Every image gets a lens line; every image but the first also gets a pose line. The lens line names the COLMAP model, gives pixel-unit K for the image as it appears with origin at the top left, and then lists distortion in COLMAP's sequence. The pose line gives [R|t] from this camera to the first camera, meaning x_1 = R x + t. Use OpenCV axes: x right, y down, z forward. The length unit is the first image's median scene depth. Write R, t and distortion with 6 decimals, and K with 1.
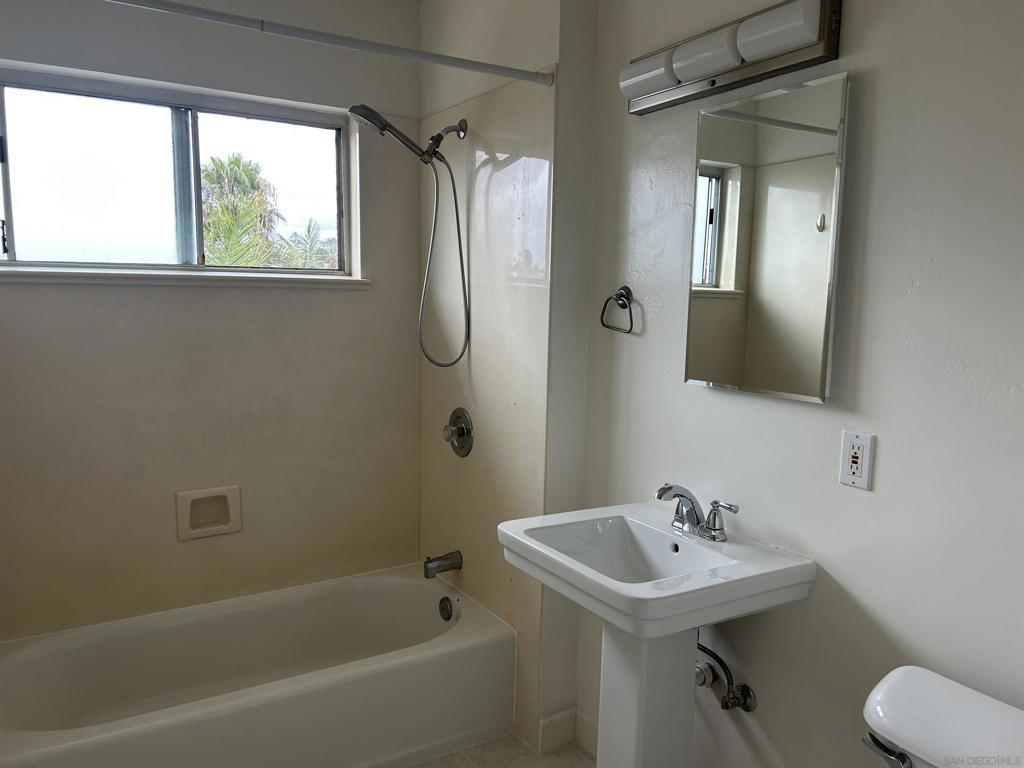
lens RADIAL K [[776.1, 0, 508.8], [0, 776.1, 398.9], [0, 0, 1]] dist [0.068700, -0.077668]
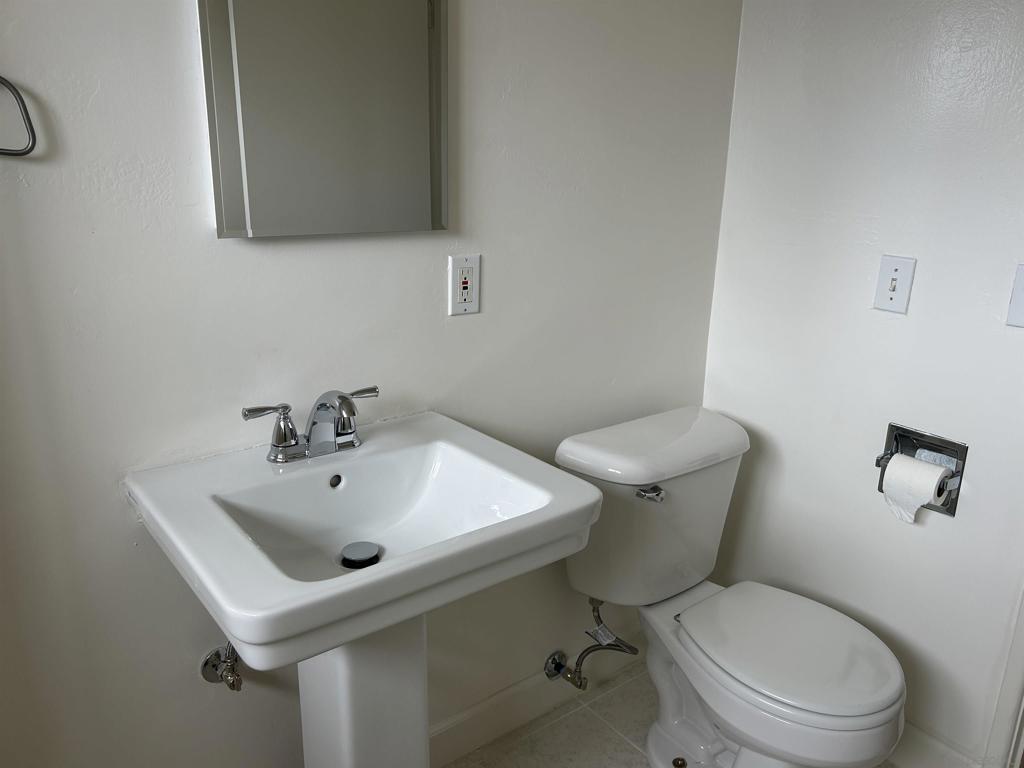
lens RADIAL K [[763.8, 0, 509.6], [0, 763.8, 388.2], [0, 0, 1]] dist [0.061044, -0.075129]
pose [[-0.110643, -0.295770, 0.948830, -0.324265], [0.123455, 0.943207, 0.308413, -0.056644], [-0.986163, 0.151261, -0.067845, 0.713378]]
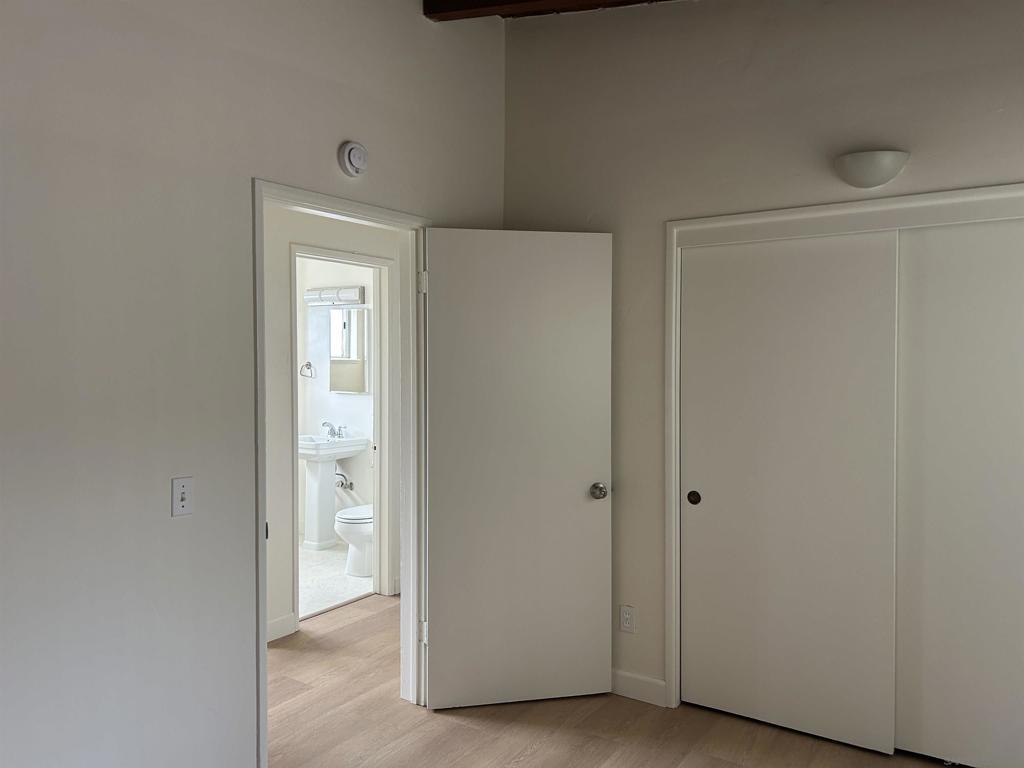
lens RADIAL K [[763.8, 0, 509.6], [0, 763.8, 388.2], [0, 0, 1]] dist [0.061044, -0.075129]
pose [[0.911468, -0.023568, 0.410695, -0.329025], [0.058012, 0.995745, -0.071605, 0.194167], [-0.407260, 0.089091, 0.908957, -1.812510]]
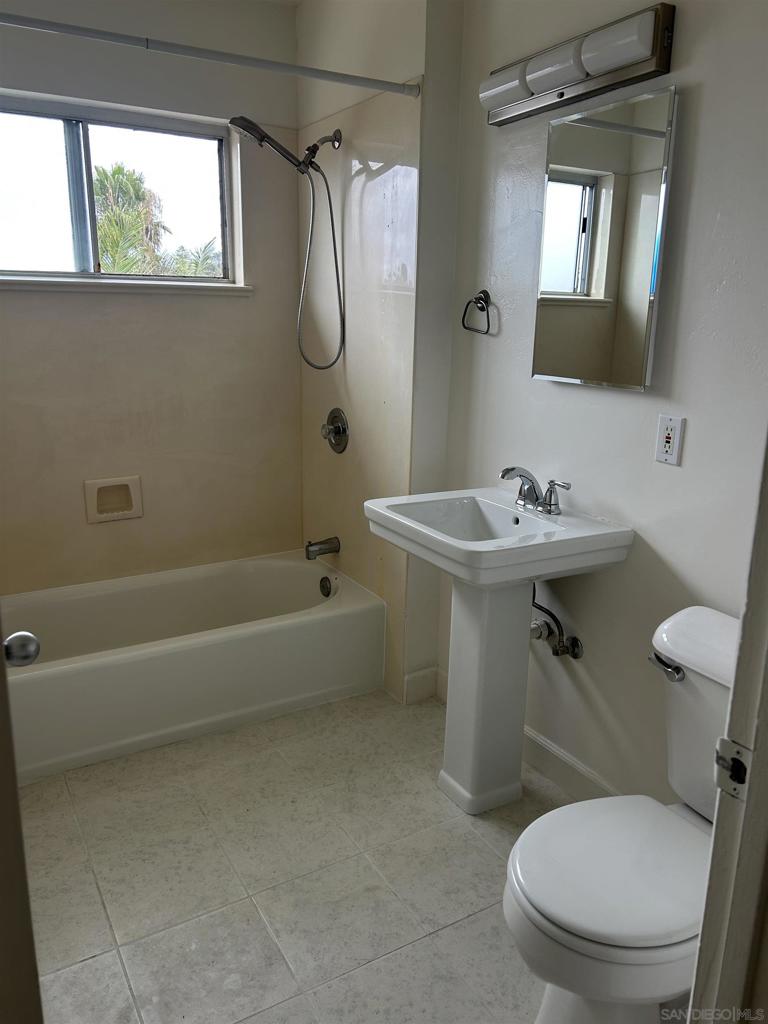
lens RADIAL K [[776.1, 0, 382.2], [0, 776.1, 507.6], [0, 0, 1]] dist [0.068700, -0.077668]
pose [[0.999717, 0.004247, -0.023422, 0.032050], [-0.001591, 0.993677, 0.112269, 0.033137], [0.023750, -0.112200, 0.993402, -0.118496]]
